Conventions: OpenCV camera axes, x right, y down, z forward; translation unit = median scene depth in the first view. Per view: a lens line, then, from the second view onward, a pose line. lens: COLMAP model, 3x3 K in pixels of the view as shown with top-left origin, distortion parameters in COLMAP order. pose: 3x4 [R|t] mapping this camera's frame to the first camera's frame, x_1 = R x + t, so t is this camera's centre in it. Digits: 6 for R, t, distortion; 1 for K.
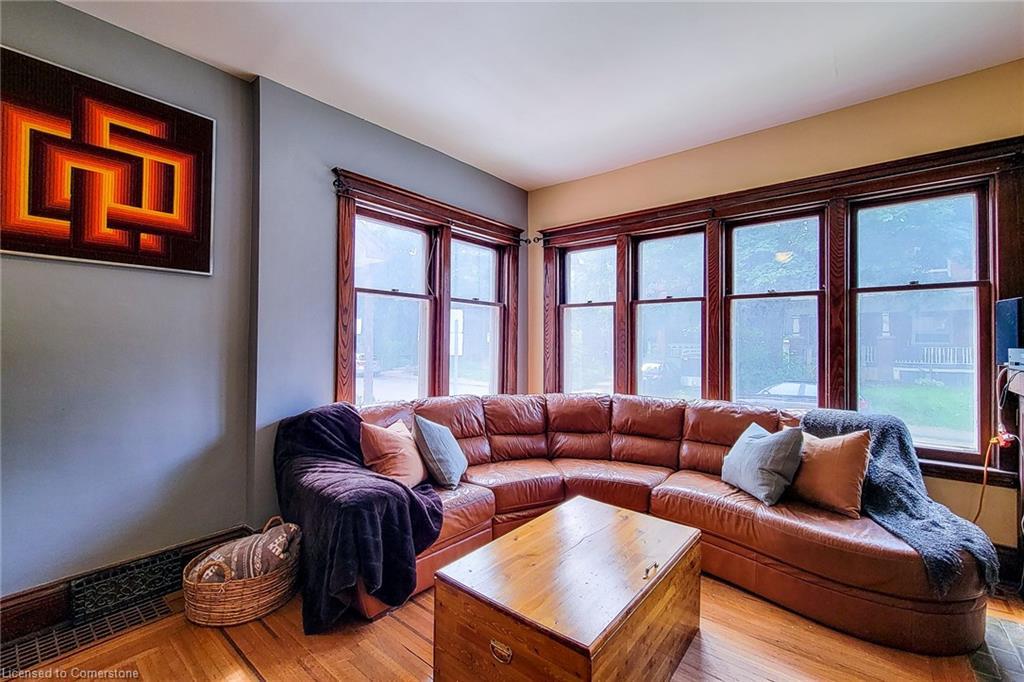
lens RADIAL K [[439.0, 0, 507.8], [0, 439.0, 330.8], [0, 0, 1]] dist [0.001454, 0.000032]
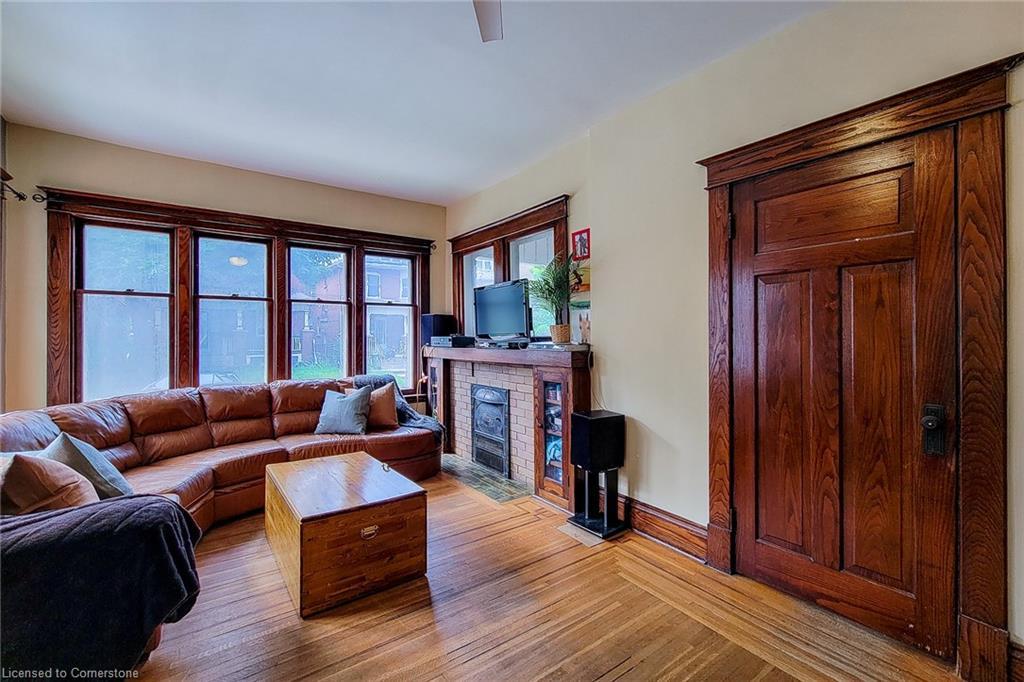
lens RADIAL K [[429.2, 0, 503.9], [0, 429.2, 335.2], [0, 0, 1]] dist [0.004748, -0.003445]
pose [[0.240361, 0.003116, 0.970679, -0.610324], [-0.005596, 0.999983, -0.001825, 0.026323], [-0.970667, -0.004993, 0.240374, 0.093071]]
